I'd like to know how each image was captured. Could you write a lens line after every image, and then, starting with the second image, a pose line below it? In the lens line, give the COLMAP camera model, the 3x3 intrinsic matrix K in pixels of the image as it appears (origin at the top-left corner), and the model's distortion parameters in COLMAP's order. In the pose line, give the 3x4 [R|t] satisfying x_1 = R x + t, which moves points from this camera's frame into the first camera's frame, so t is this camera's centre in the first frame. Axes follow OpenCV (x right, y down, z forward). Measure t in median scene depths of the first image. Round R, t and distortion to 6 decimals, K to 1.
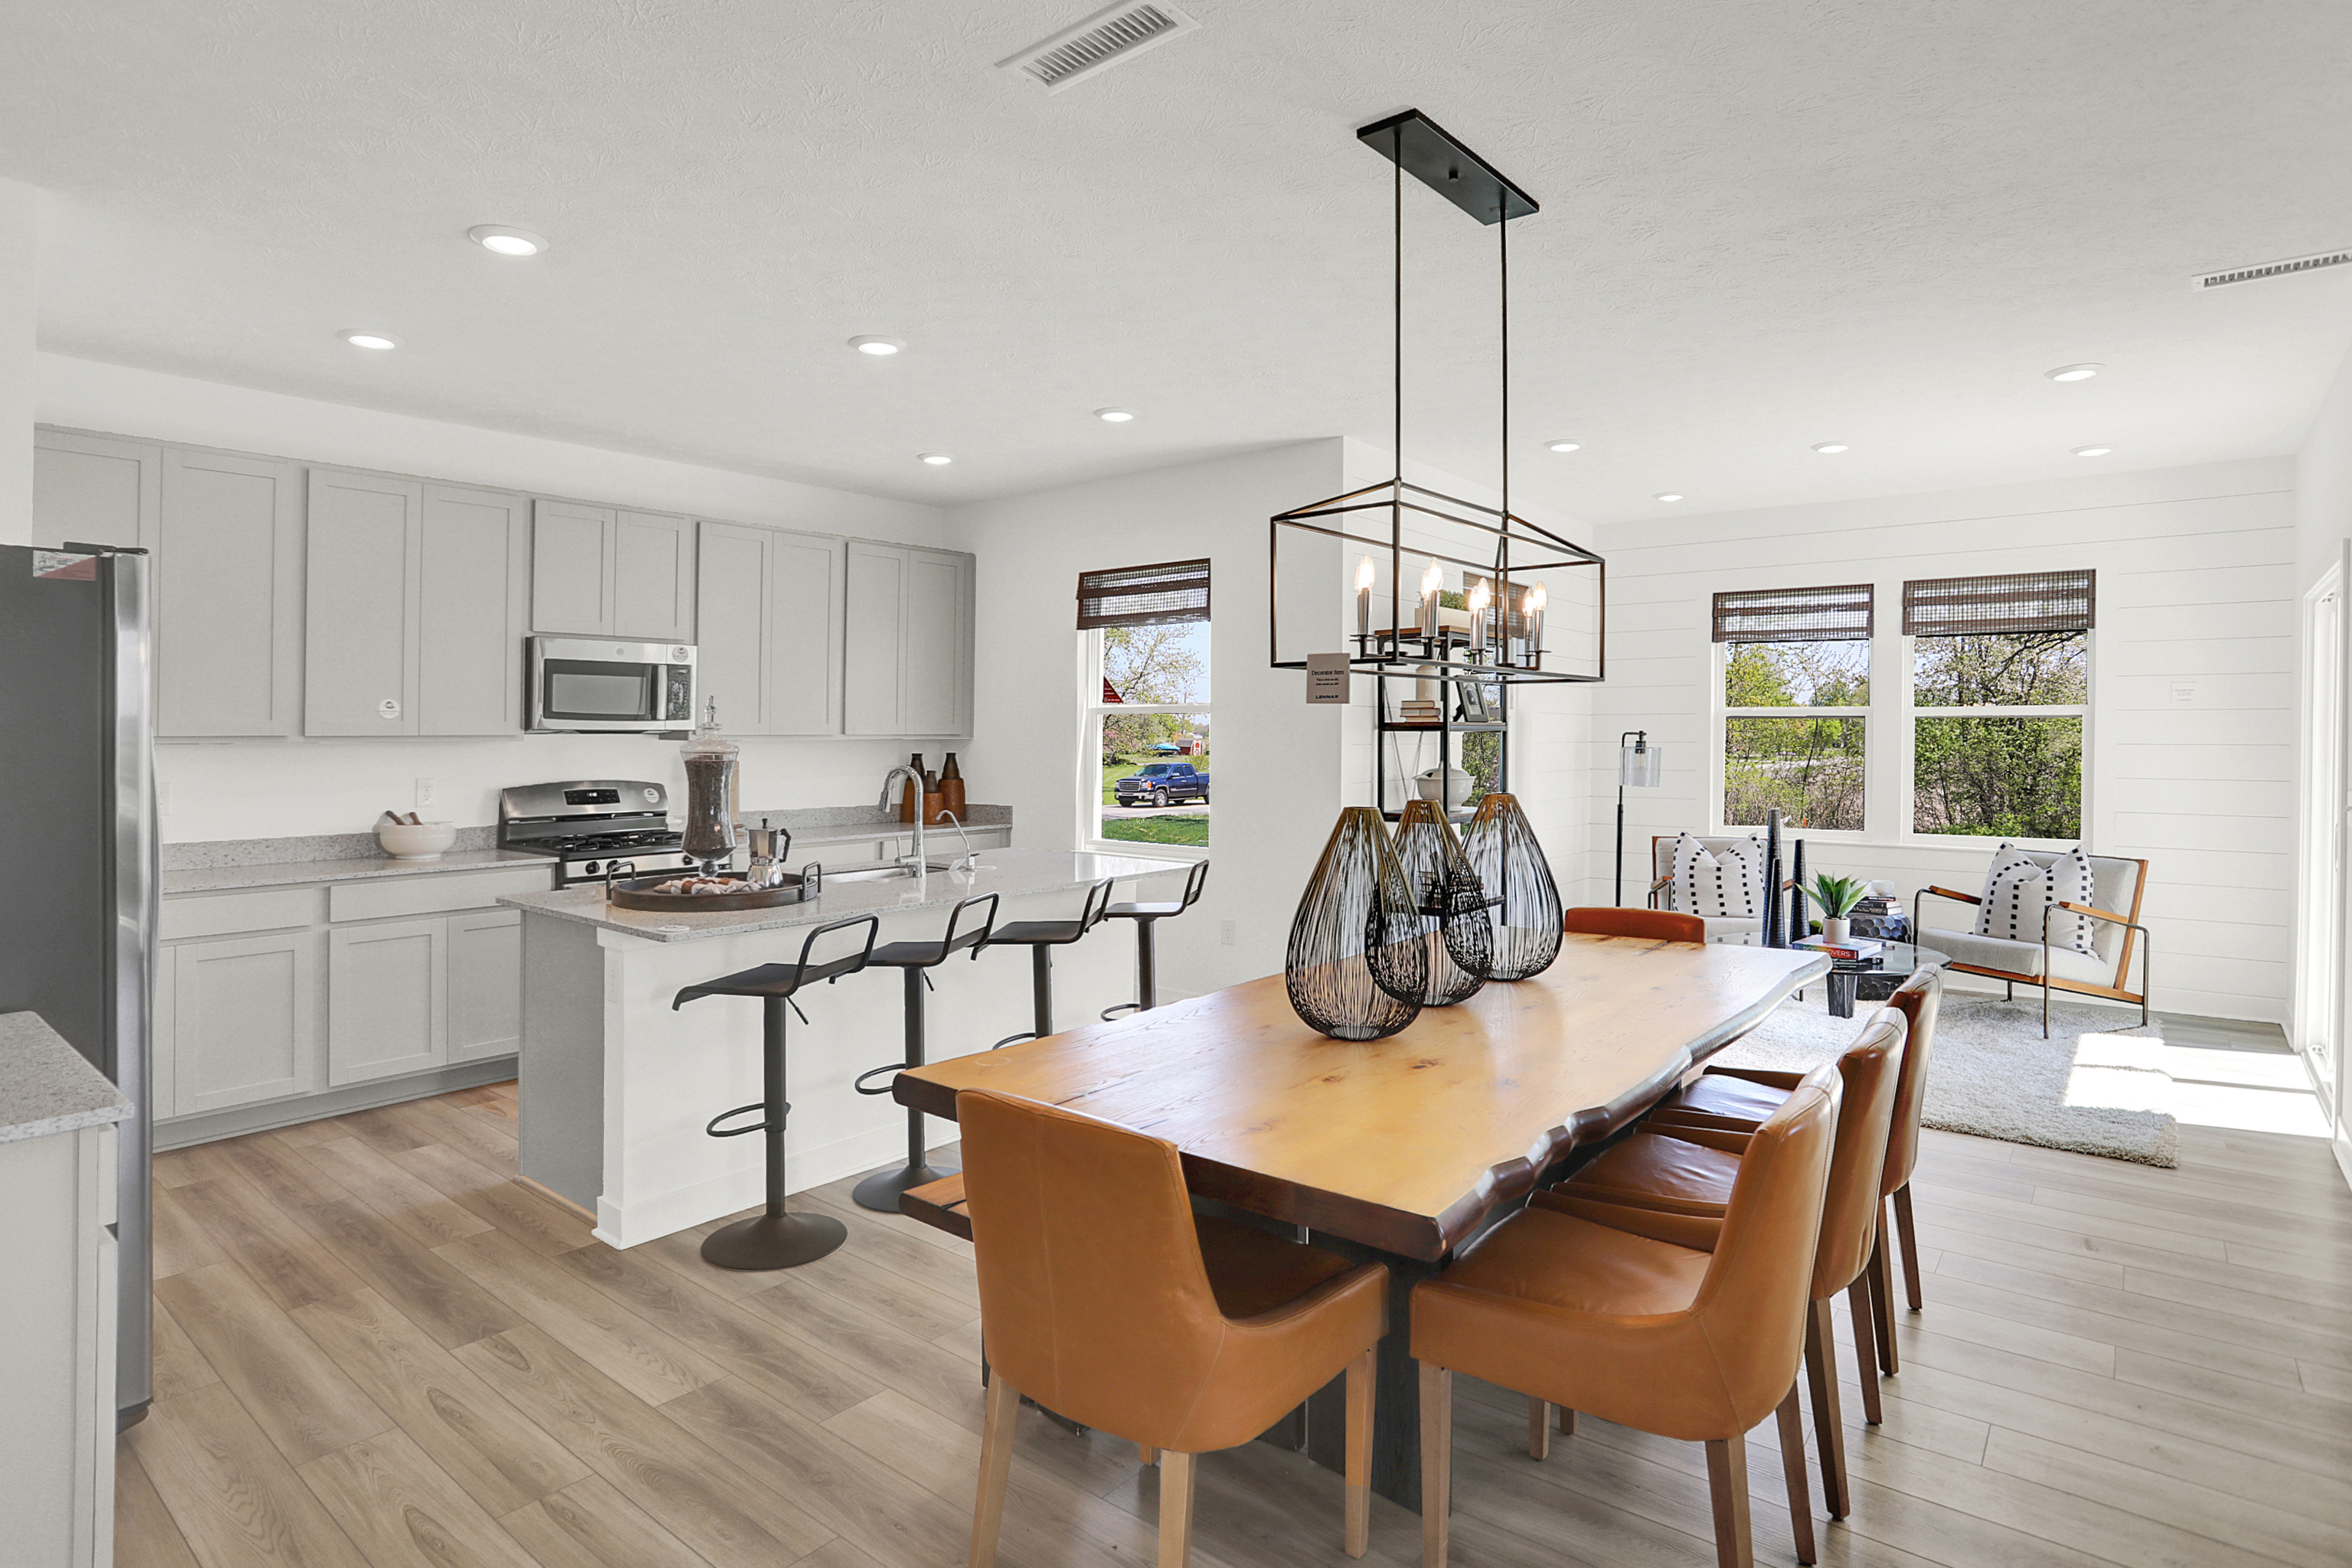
lens RADIAL K [[1226.6, 0, 1184.0], [0, 1226.6, 747.9], [0, 0, 1]] dist [-0.087614, 0.077079]
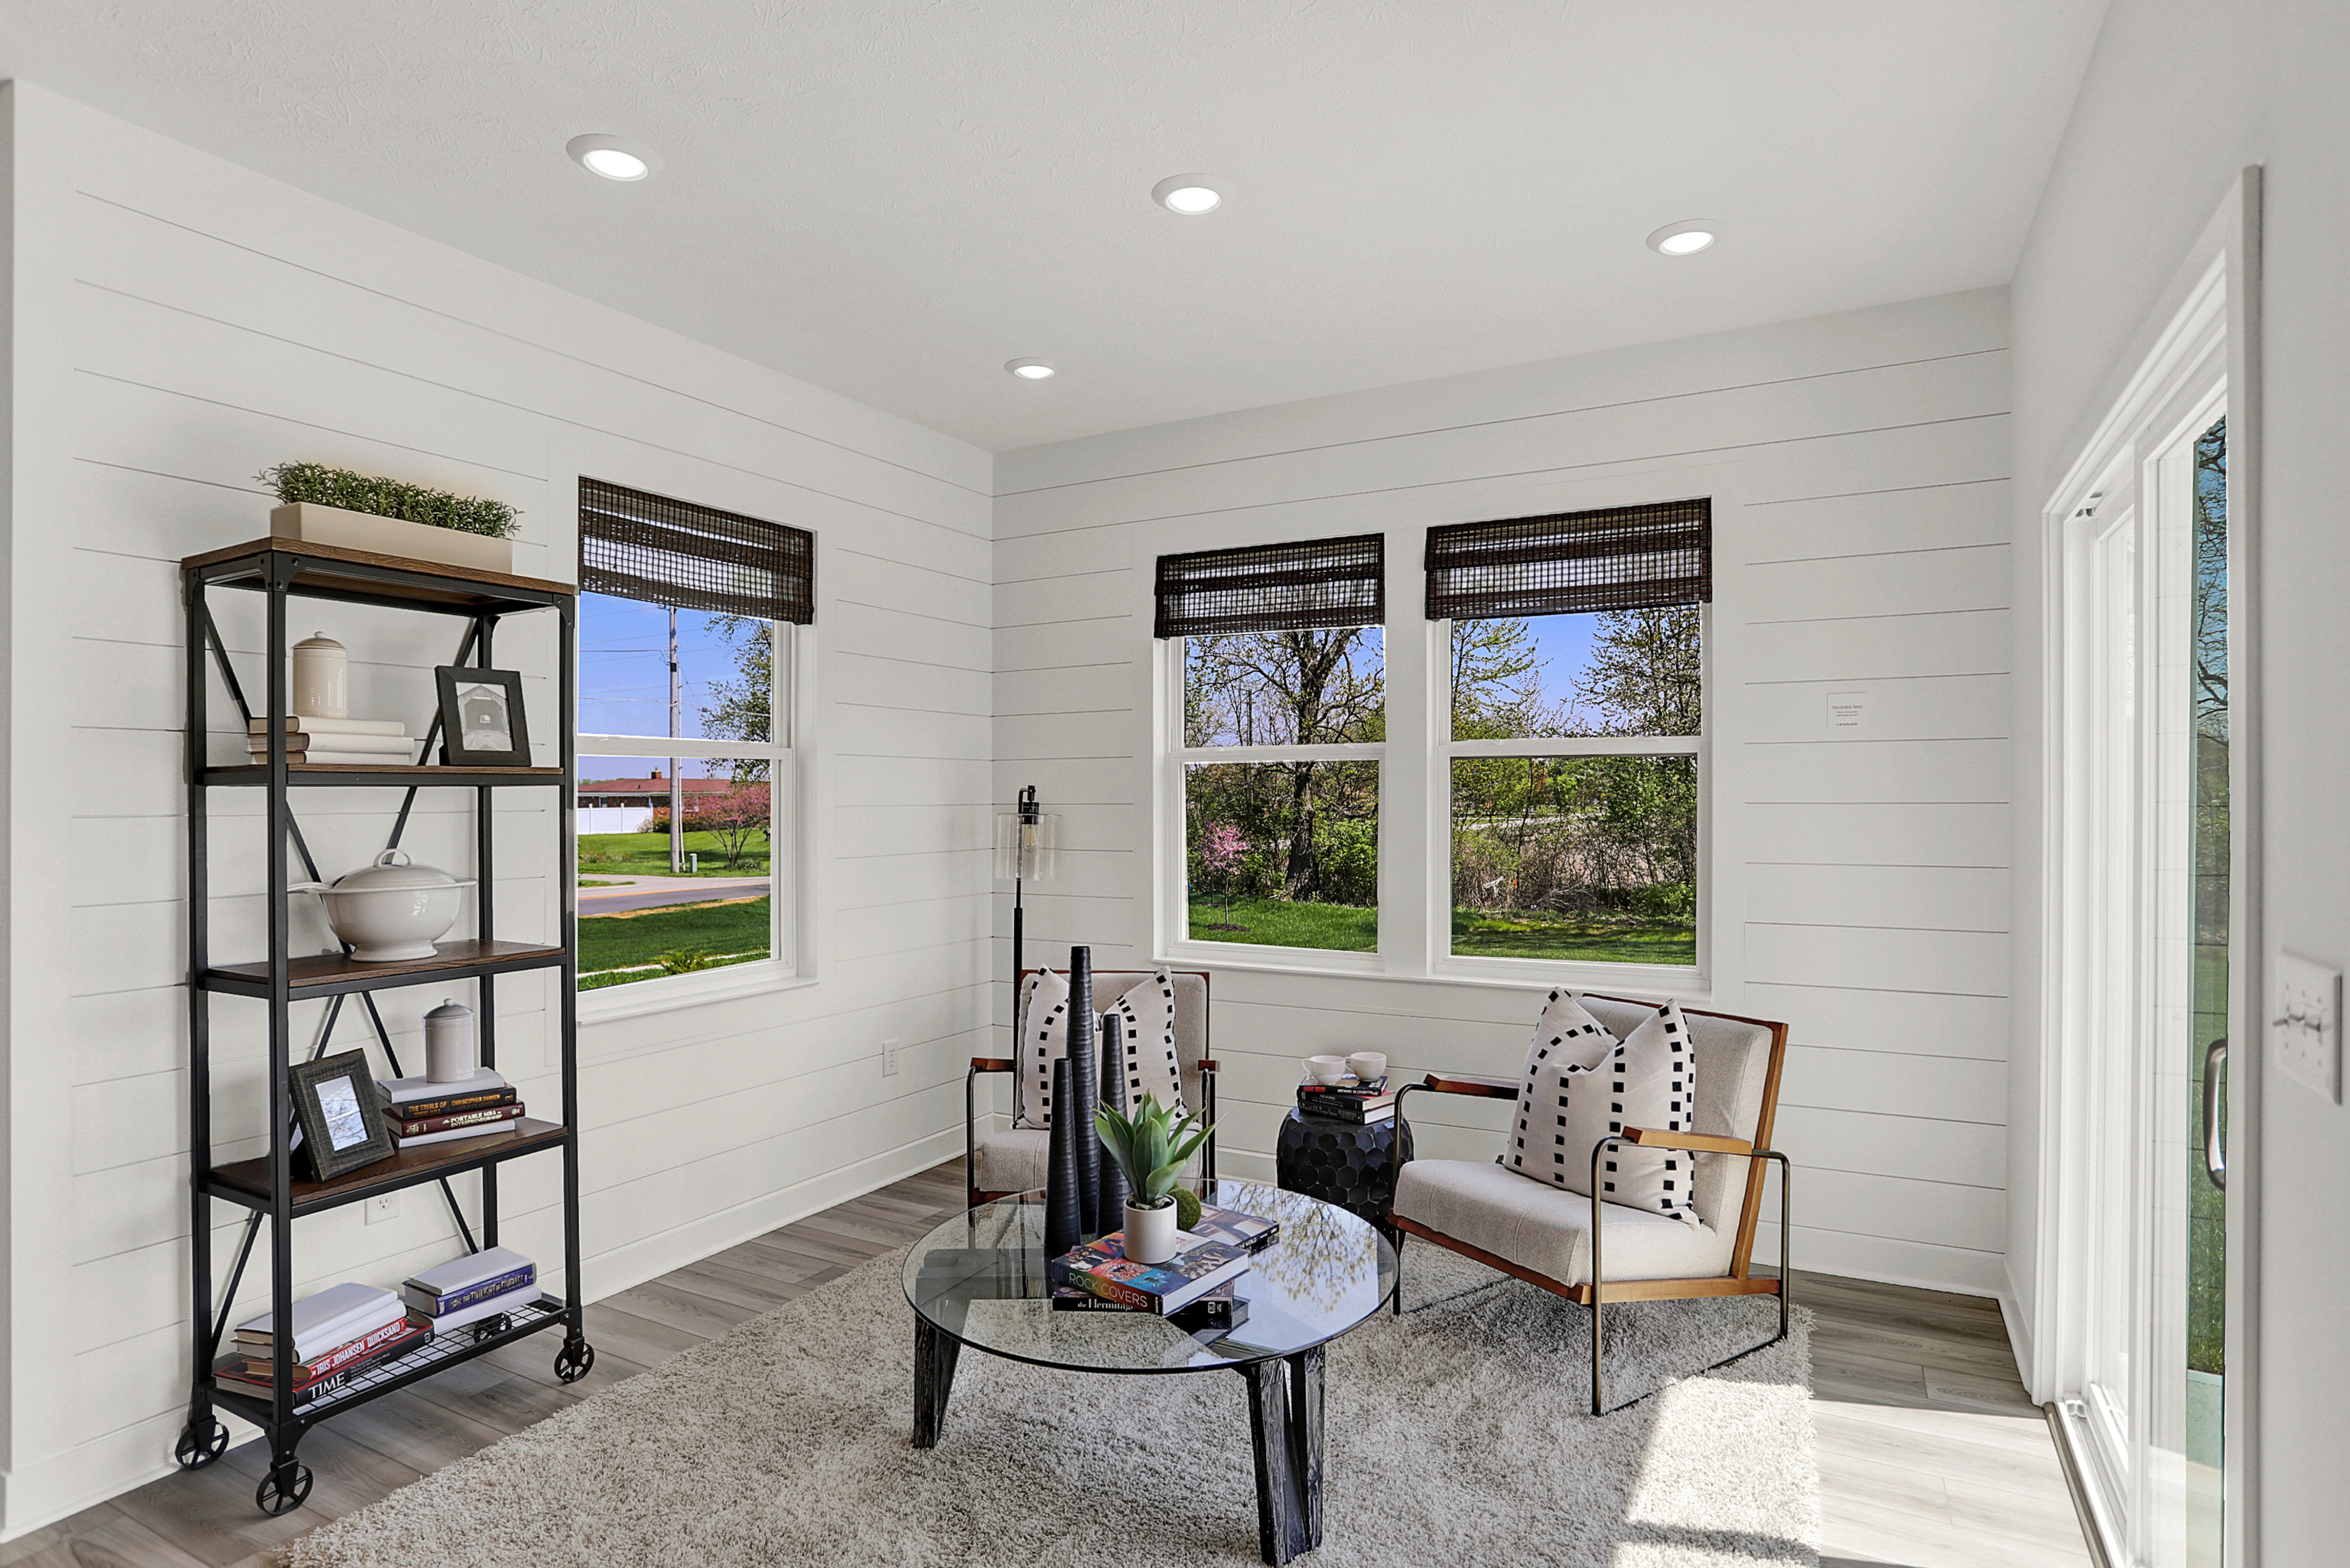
lens RADIAL K [[1225.5, 0, 1163.8], [0, 1225.5, 796.8], [0, 0, 1]] dist [-0.069720, 0.089811]
pose [[0.985947, -0.003927, 0.167009, 0.444990], [0.005190, 0.999961, -0.007131, -0.004534], [-0.166975, 0.007897, 0.985930, 0.518433]]
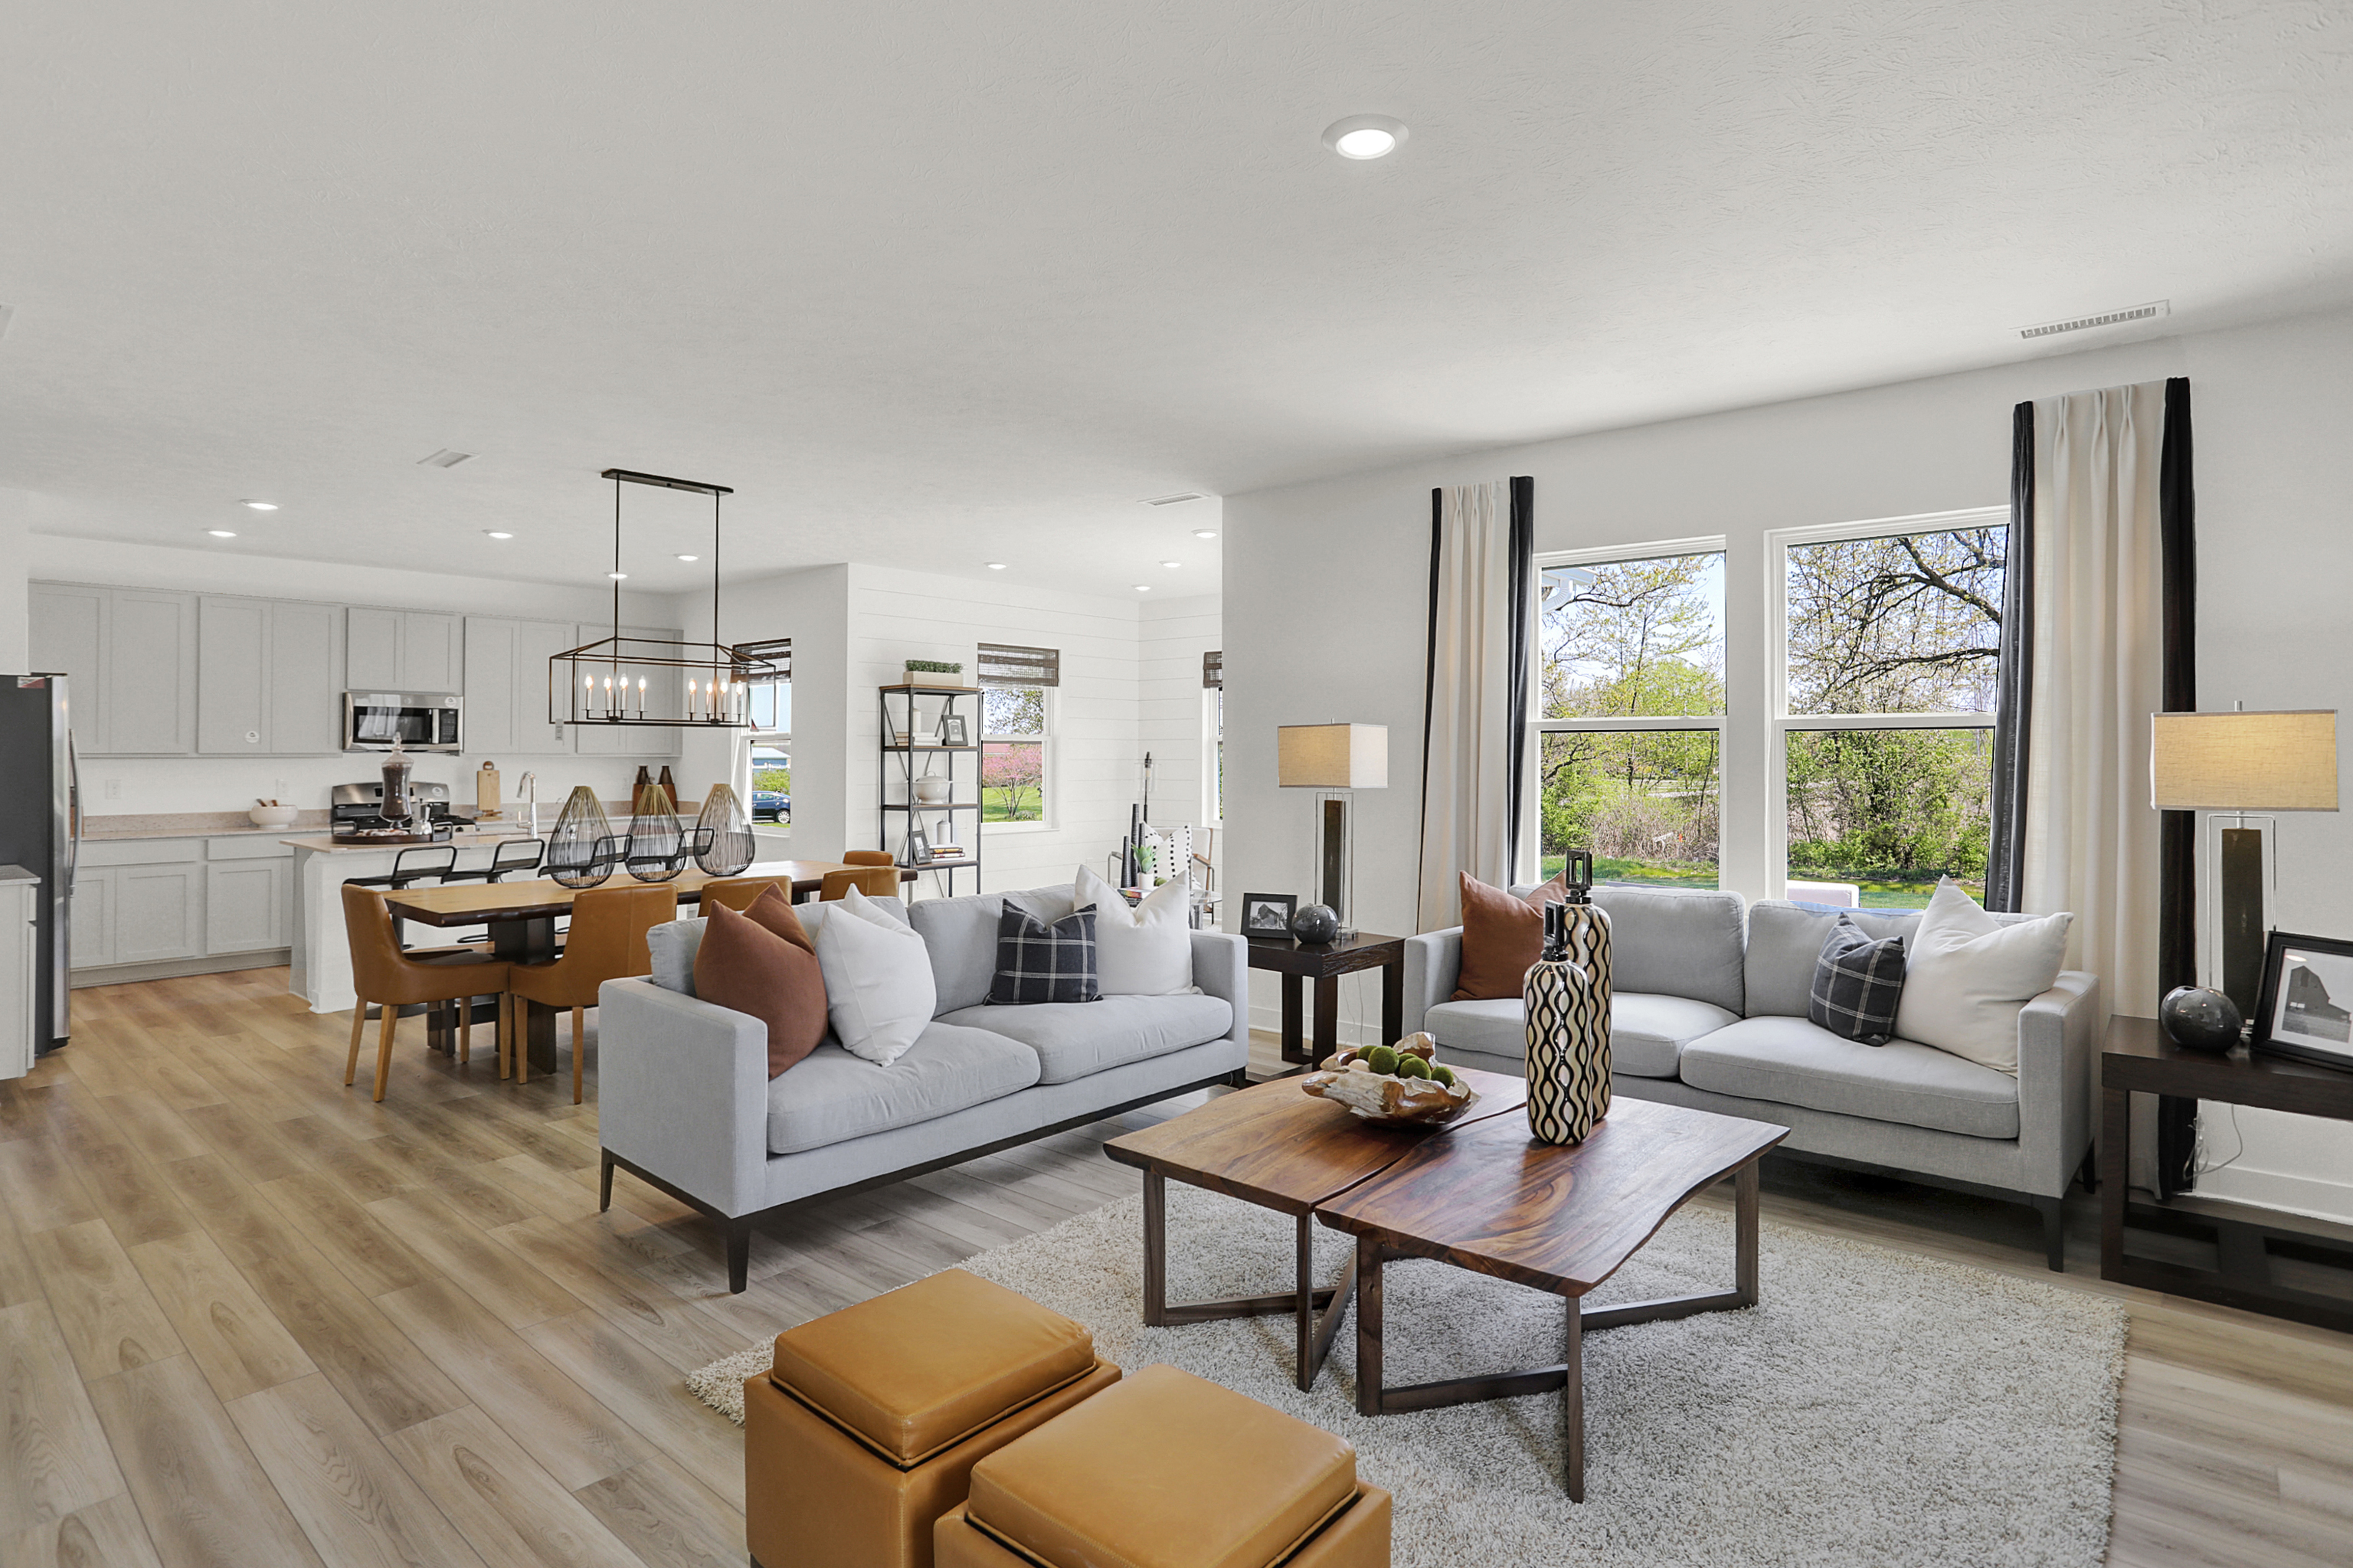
lens RADIAL K [[1216.3, 0, 1189.8], [0, 1216.3, 776.7], [0, 0, 1]] dist [-0.070760, 0.035416]
pose [[0.999457, 0.003546, -0.032756, 0.614255], [-0.003237, 0.999950, 0.009481, 0.002414], [0.032788, -0.009370, 0.999418, -0.530870]]
